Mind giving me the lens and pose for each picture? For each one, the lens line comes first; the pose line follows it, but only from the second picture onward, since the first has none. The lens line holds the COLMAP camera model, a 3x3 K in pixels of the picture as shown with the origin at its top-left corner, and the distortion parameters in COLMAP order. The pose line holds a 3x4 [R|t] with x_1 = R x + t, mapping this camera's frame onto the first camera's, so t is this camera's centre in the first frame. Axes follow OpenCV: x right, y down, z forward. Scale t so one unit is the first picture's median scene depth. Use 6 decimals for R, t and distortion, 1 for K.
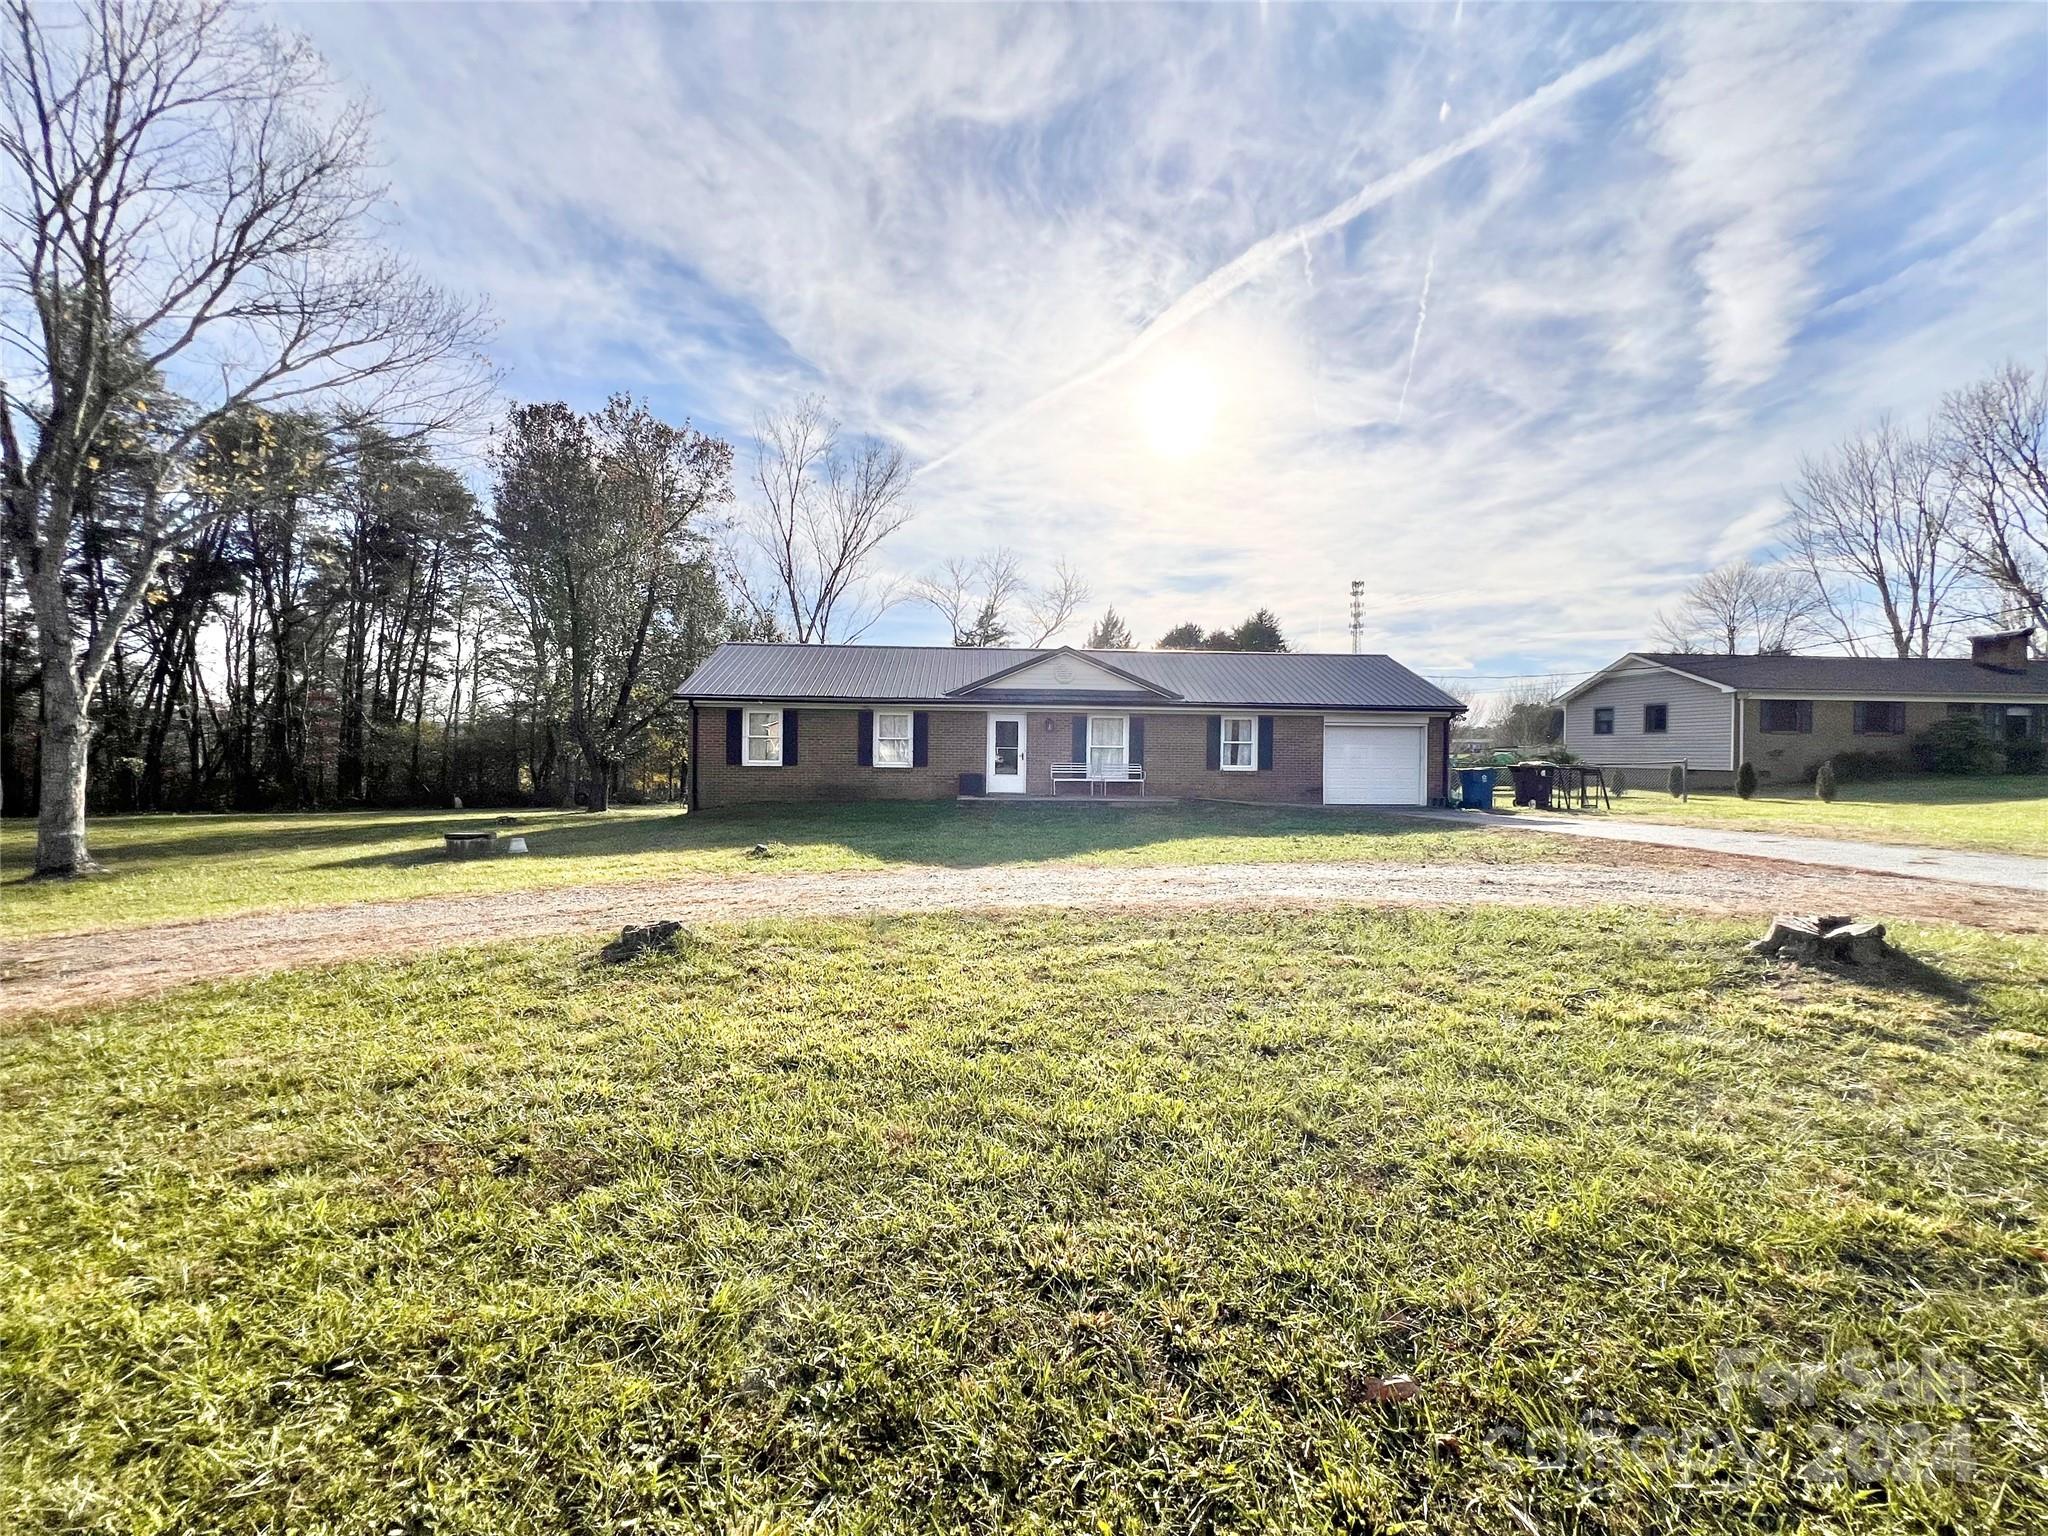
lens RADIAL K [[830.8, 0, 1021.5], [0, 830.8, 759.7], [0, 0, 1]] dist [-0.002384, -0.000265]
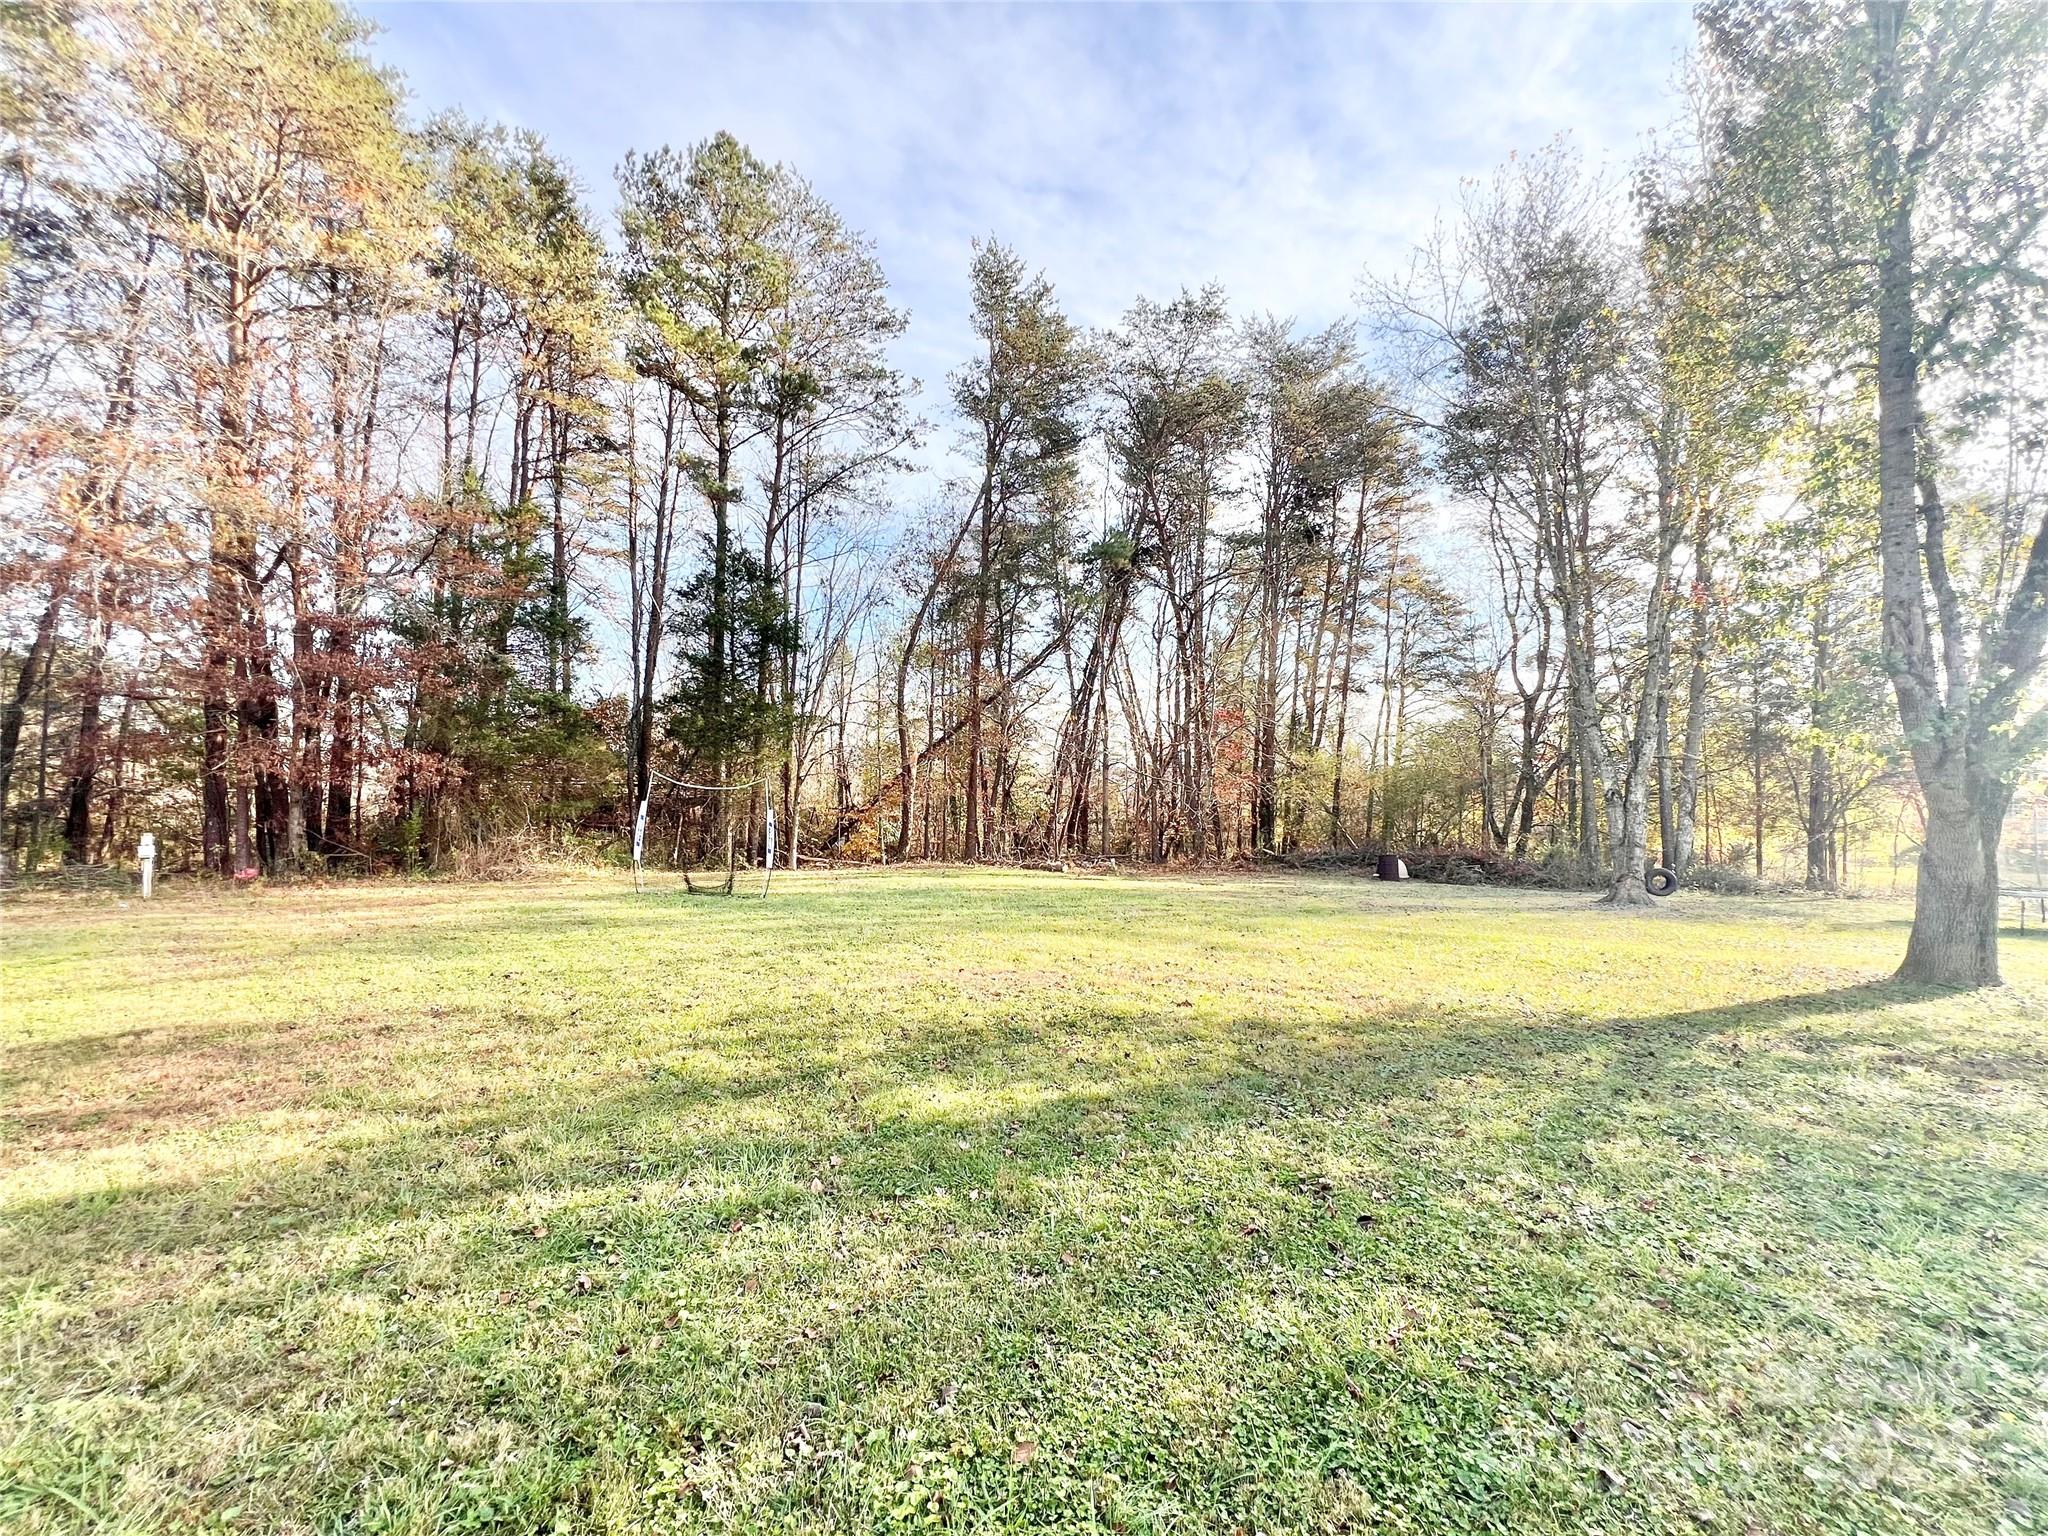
lens RADIAL K [[819.9, 0, 1019.6], [0, 819.9, 761.8], [0, 0, 1]] dist [-0.000362, 0.000257]
pose [[0.550778, -0.032418, -0.834022, -0.328319], [-0.013246, 0.998780, -0.047569, 0.005479], [0.834547, 0.037248, 0.549676, 0.430621]]
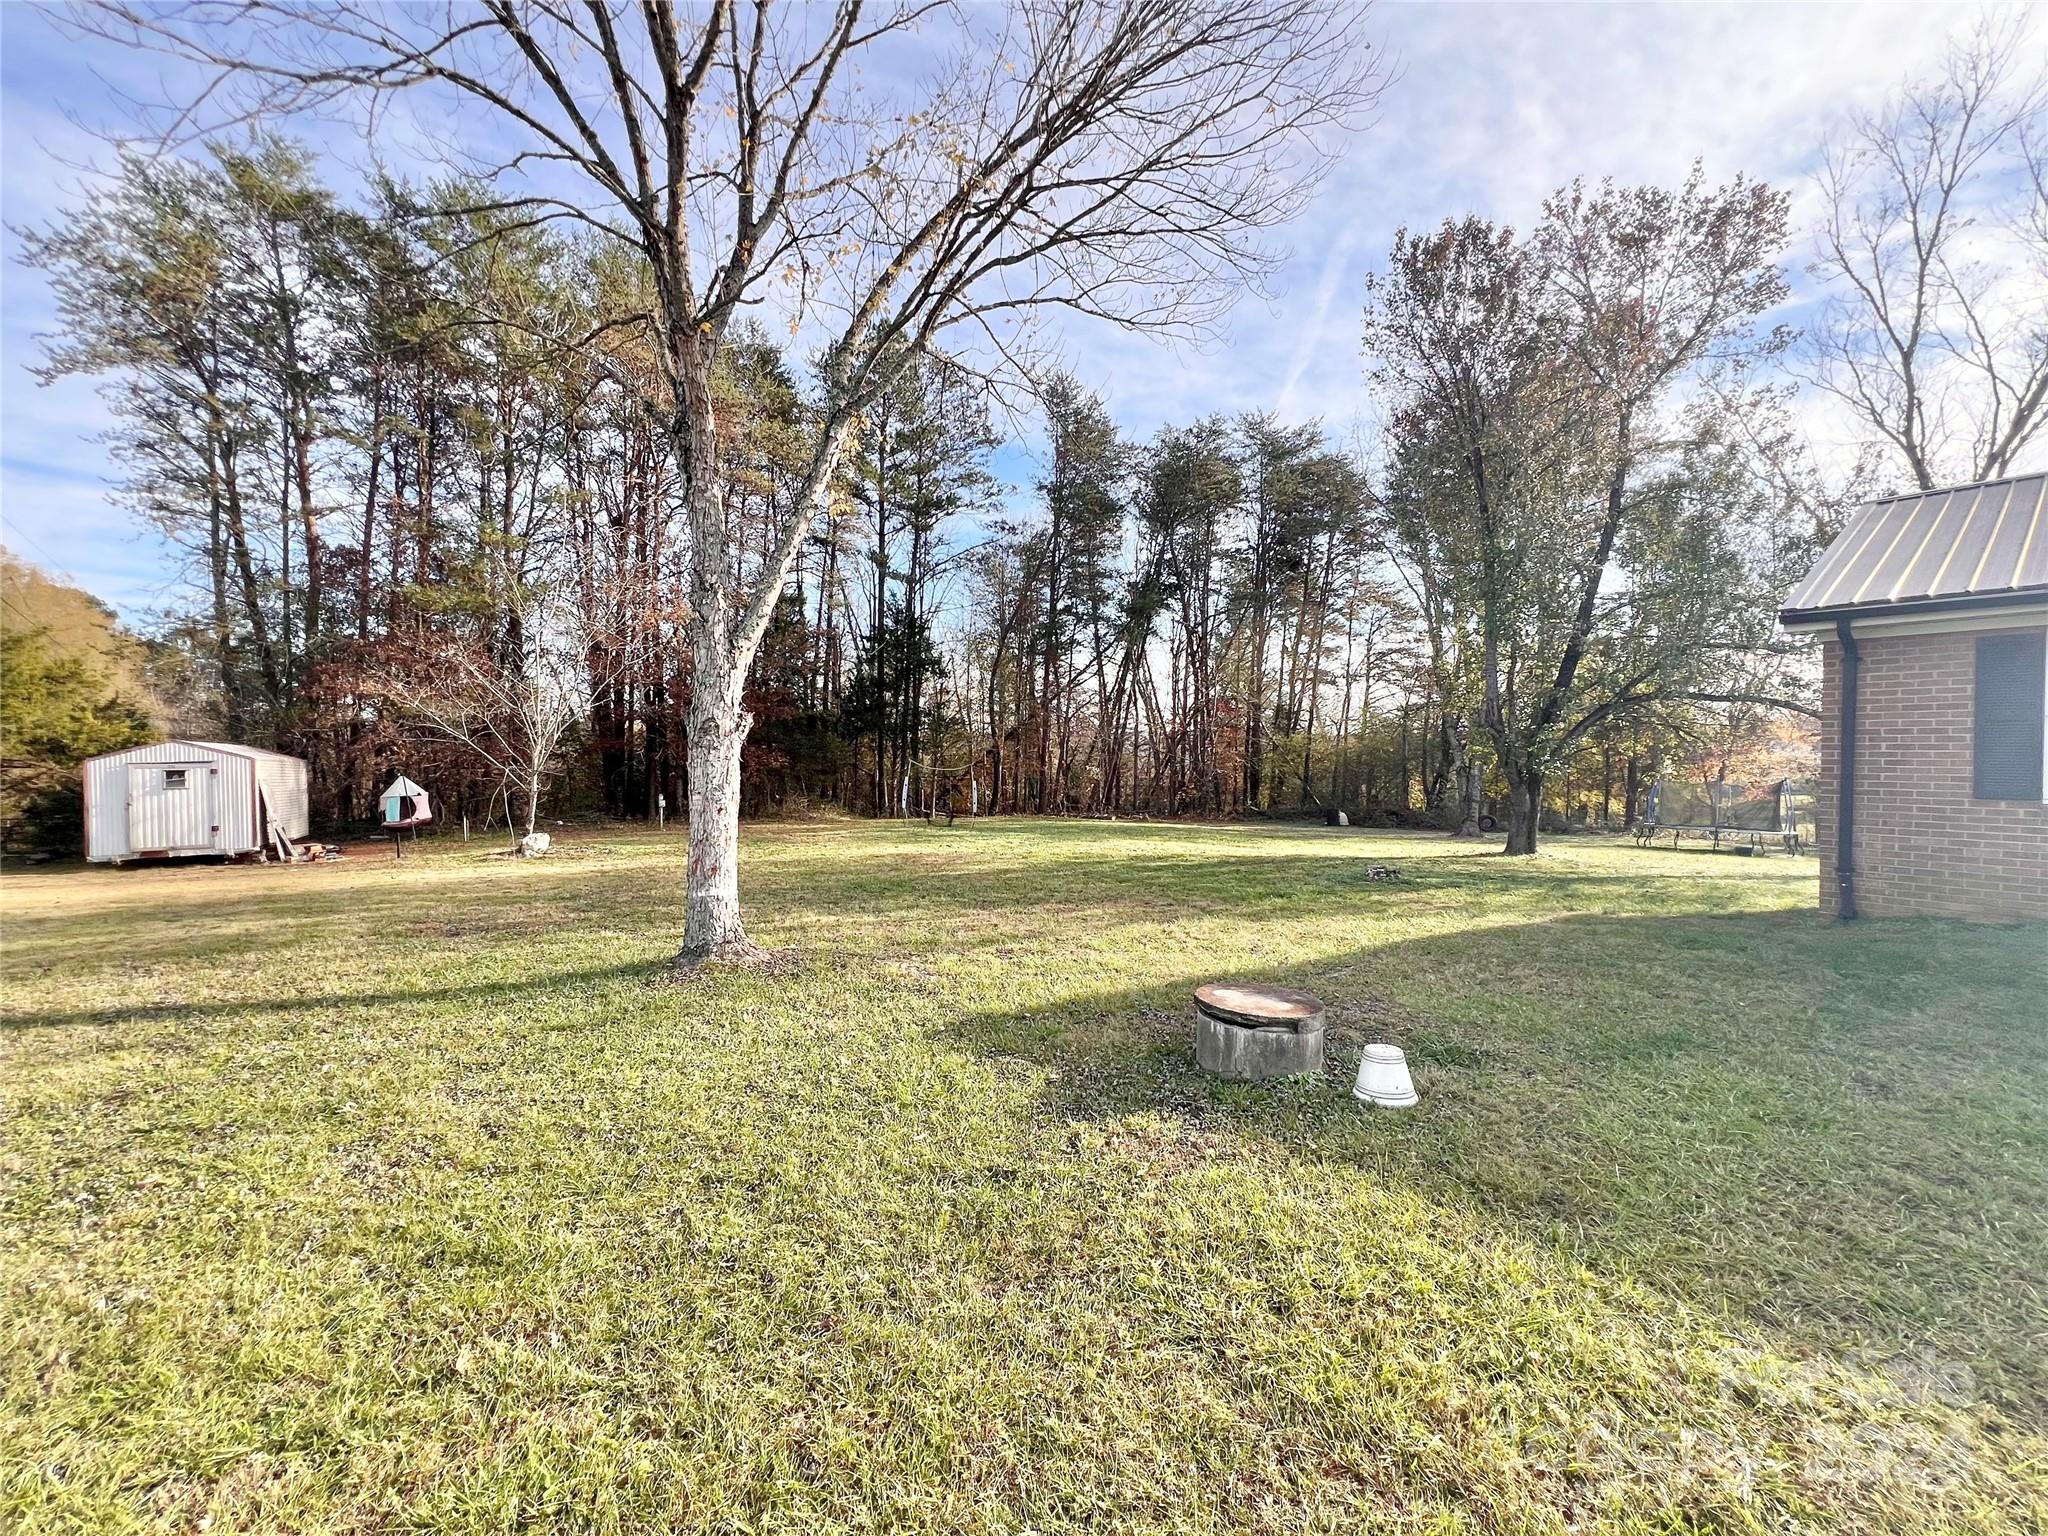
lens RADIAL K [[819.9, 0, 1019.6], [0, 819.9, 761.8], [0, 0, 1]] dist [-0.000362, 0.000257]
pose [[0.547802, 0.002376, -0.836605, -0.134969], [-0.009901, 0.999944, -0.003643, -0.002264], [0.836549, 0.010278, 0.547795, 0.227883]]
